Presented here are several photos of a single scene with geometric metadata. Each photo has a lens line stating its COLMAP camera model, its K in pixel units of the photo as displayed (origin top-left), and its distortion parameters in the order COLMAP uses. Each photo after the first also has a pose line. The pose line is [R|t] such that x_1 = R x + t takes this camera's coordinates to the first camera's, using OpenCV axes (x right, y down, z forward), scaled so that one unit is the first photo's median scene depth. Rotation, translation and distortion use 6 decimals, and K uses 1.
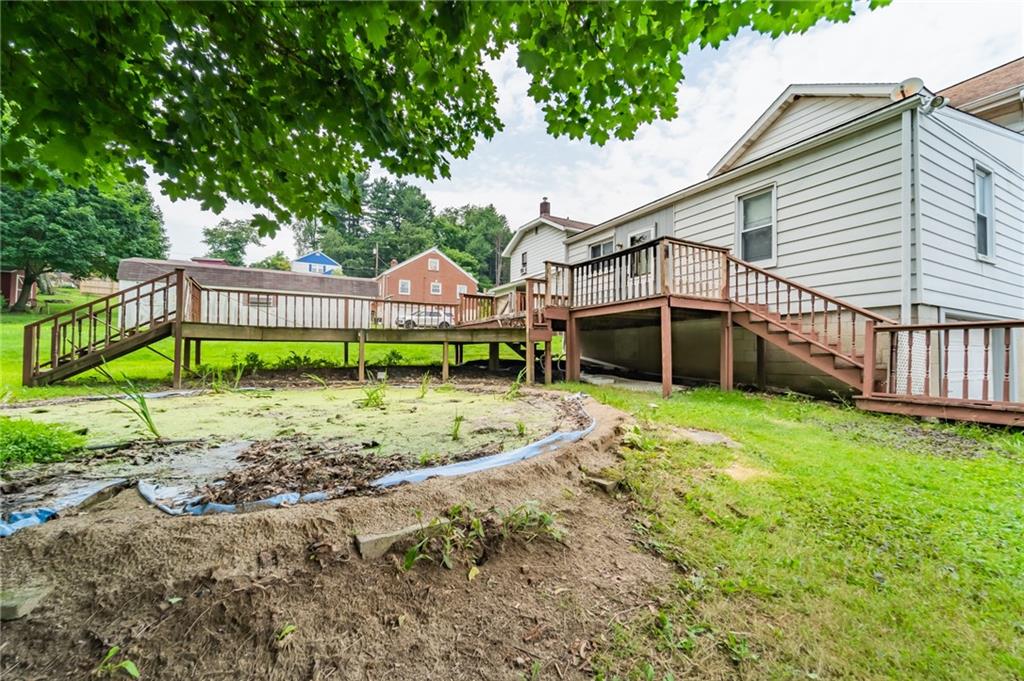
lens RADIAL K [[420.9, 0, 512.0], [0, 420.9, 340.5], [0, 0, 1]] dist [0.000613, -0.000017]
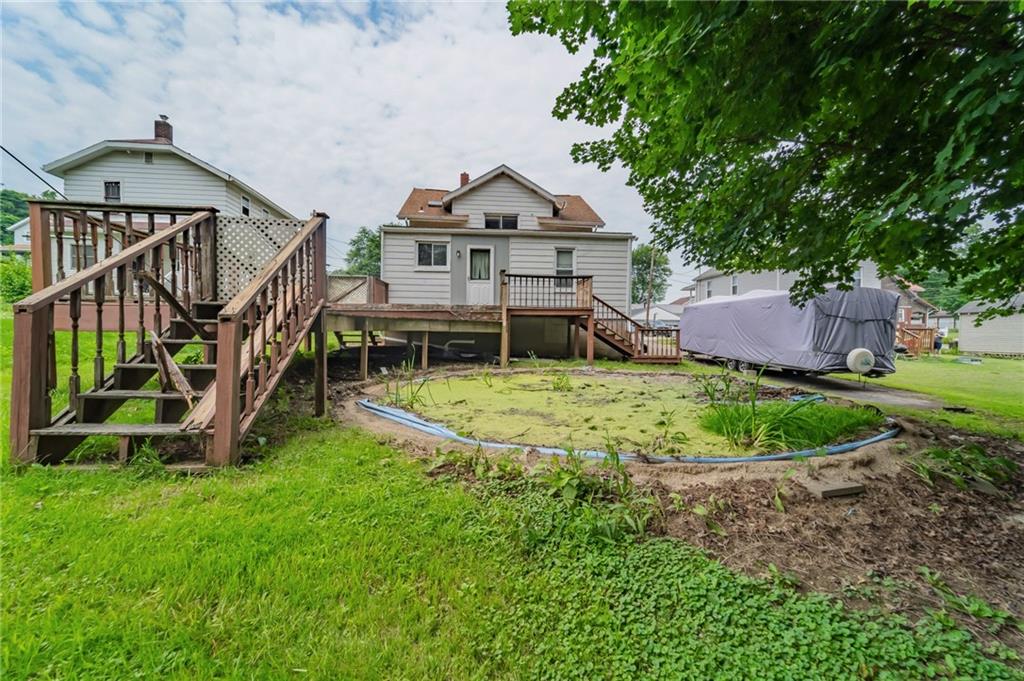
lens RADIAL K [[418.6, 0, 513.7], [0, 418.6, 336.0], [0, 0, 1]] dist [-0.000096, -0.000213]
pose [[0.338308, 0.000418, 0.941036, -1.295482], [-0.027278, 0.999584, 0.009363, 0.011990], [-0.940640, -0.028837, 0.338178, 0.716383]]
